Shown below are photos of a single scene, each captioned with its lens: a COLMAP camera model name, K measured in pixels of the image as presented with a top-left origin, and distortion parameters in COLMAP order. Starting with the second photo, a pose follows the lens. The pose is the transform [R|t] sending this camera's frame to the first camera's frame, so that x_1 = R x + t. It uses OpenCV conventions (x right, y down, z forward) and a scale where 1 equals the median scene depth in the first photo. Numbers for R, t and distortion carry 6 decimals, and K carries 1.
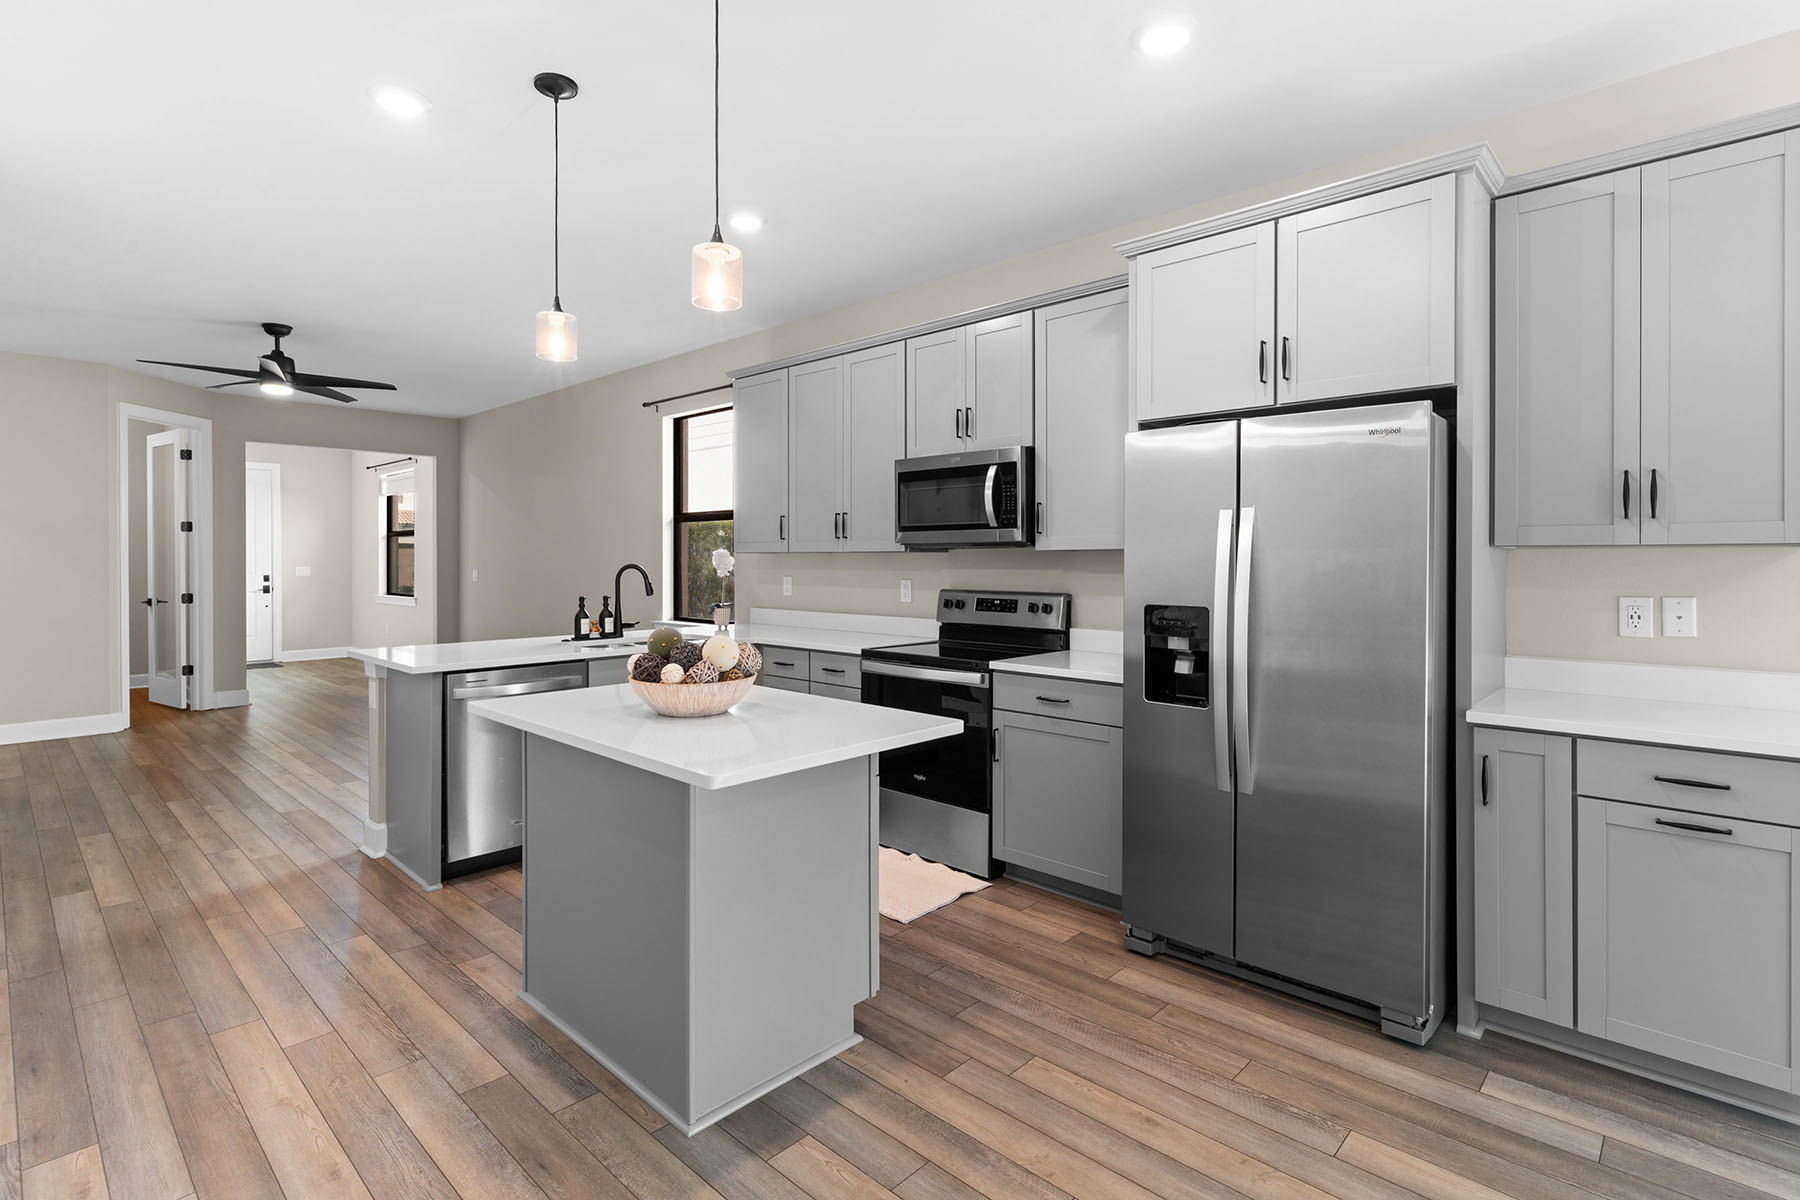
lens RADIAL K [[874.2, 0, 890.8], [0, 874.2, 557.4], [0, 0, 1]] dist [0.000465, 0.000173]
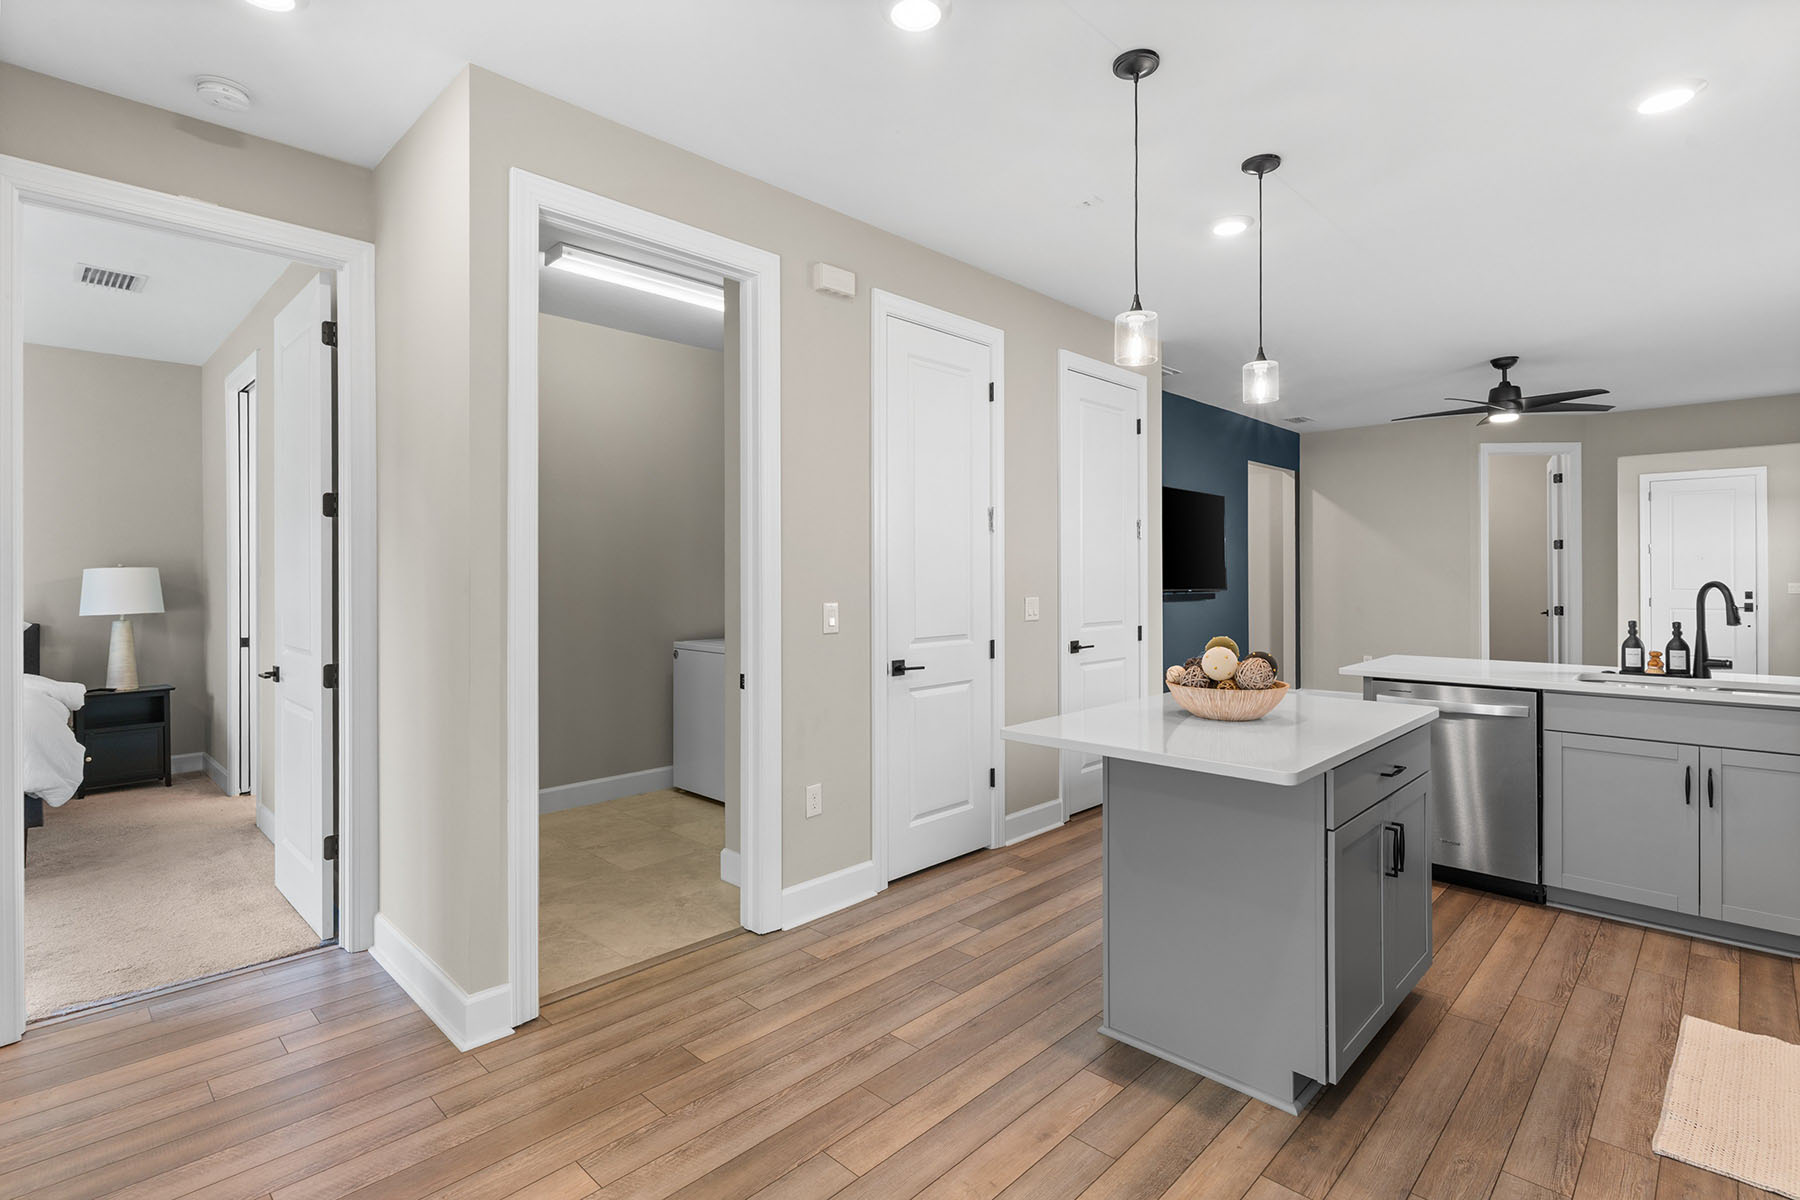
lens RADIAL K [[855.6, 0, 896.2], [0, 855.6, 574.0], [0, 0, 1]] dist [0.000994, 0.000303]
pose [[-0.015754, -0.001899, -0.999874, 0.781526], [0.004325, 0.999989, -0.001967, -0.000153], [0.999867, -0.004355, -0.015745, 0.560106]]
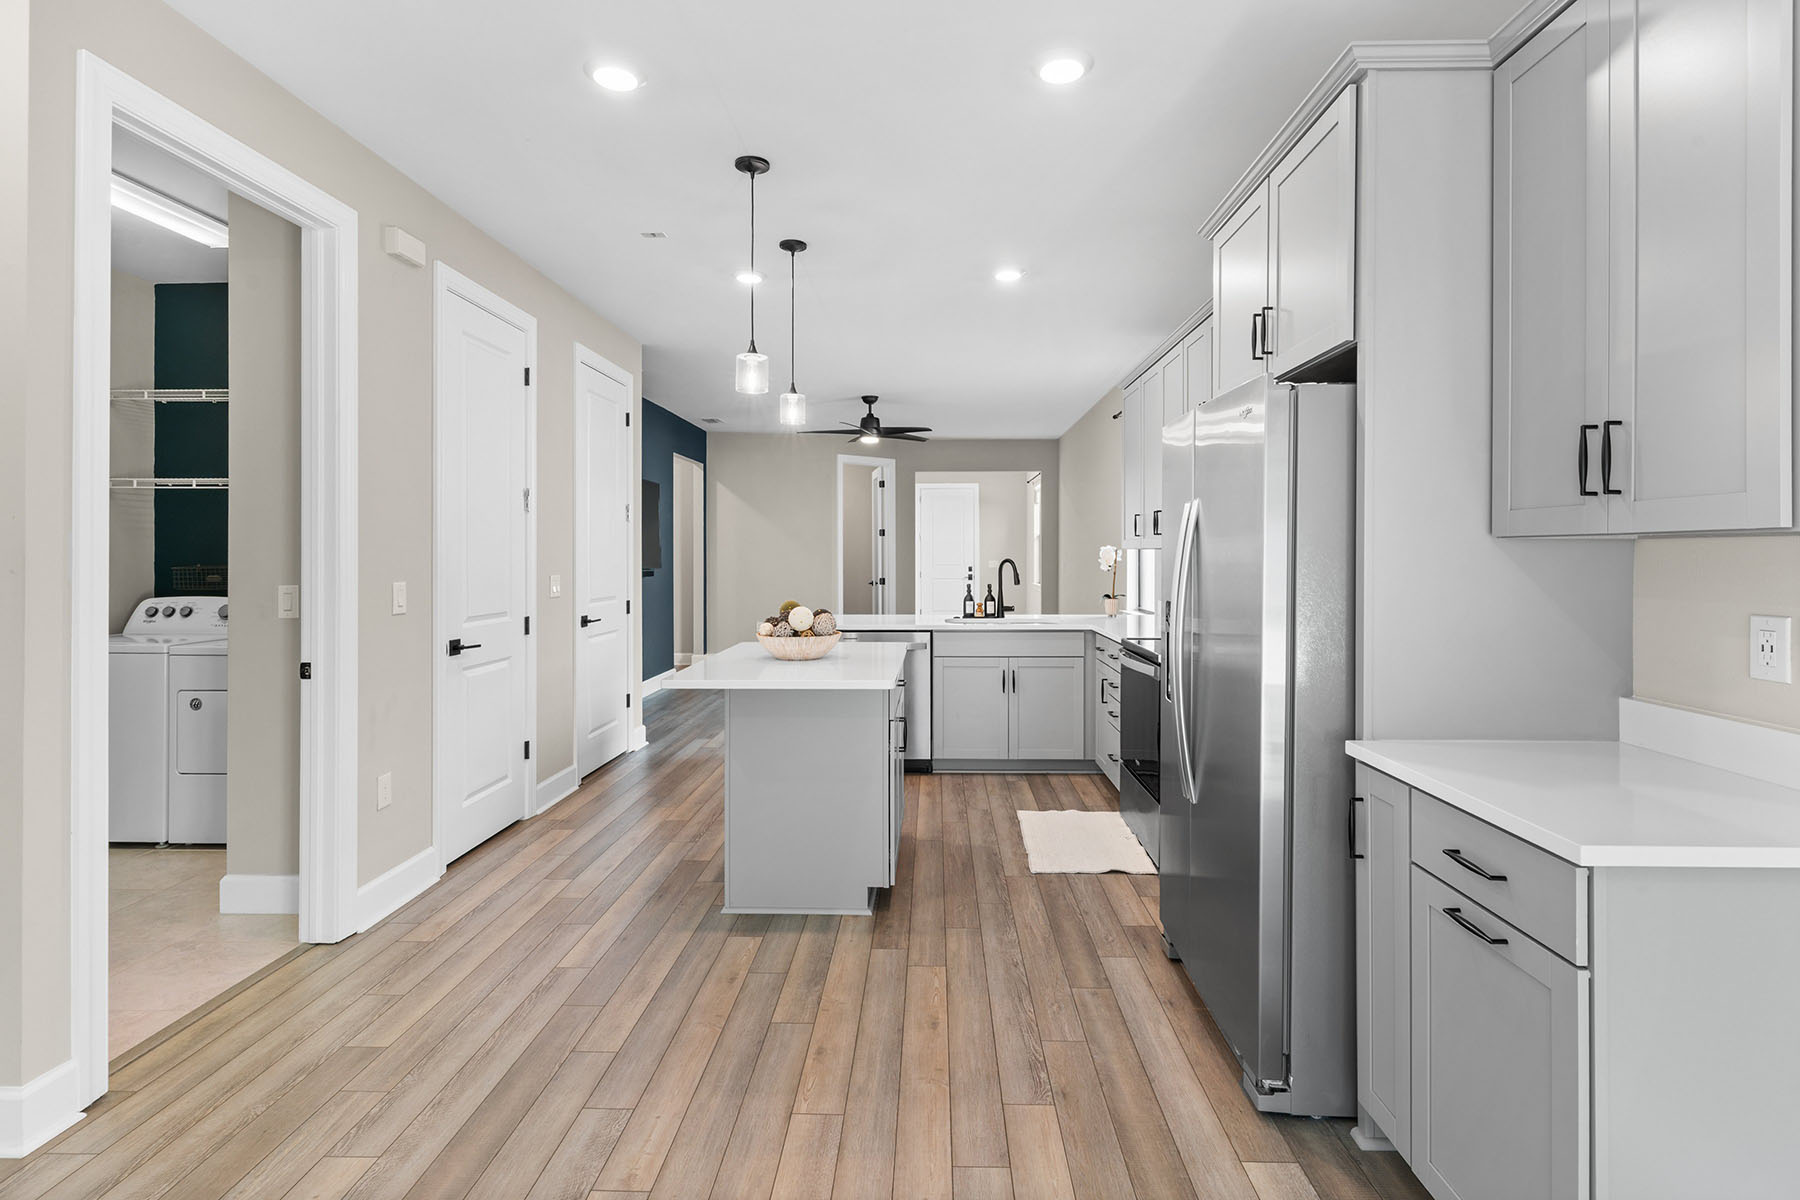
lens RADIAL K [[871.4, 0, 906.8], [0, 871.4, 543.2], [0, 0, 1]] dist [0.001496, 0.000055]
pose [[0.667949, -0.009635, -0.744144, 0.921376], [0.001127, 0.999928, -0.011935, 0.000439], [0.744206, 0.007134, 0.667912, 0.135358]]
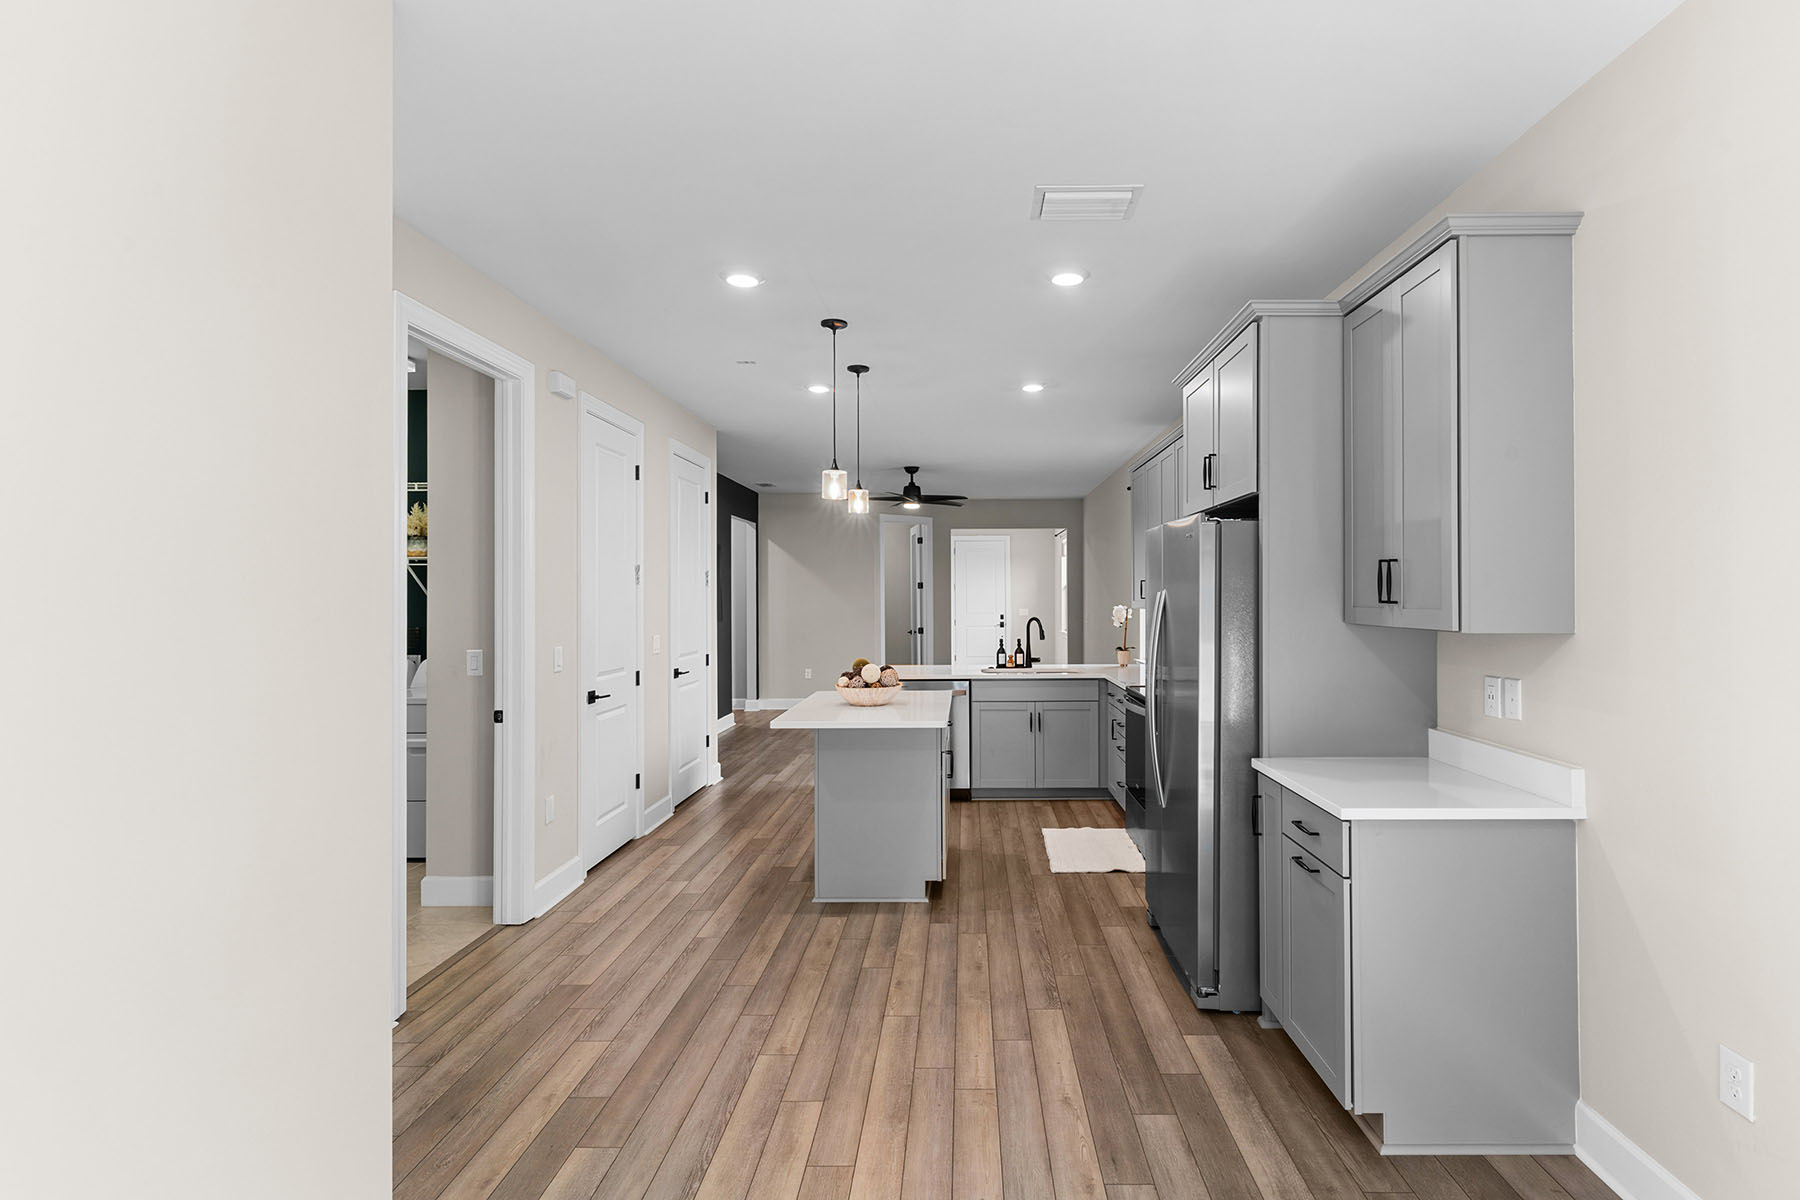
lens RADIAL K [[883.7, 0, 955.9], [0, 883.7, 568.2], [0, 0, 1]] dist [-0.000017, 0.000167]
pose [[0.683442, -0.024517, -0.729593, 1.201480], [0.004679, 0.999562, -0.029207, -0.055046], [0.729989, 0.016548, 0.683258, -0.158345]]
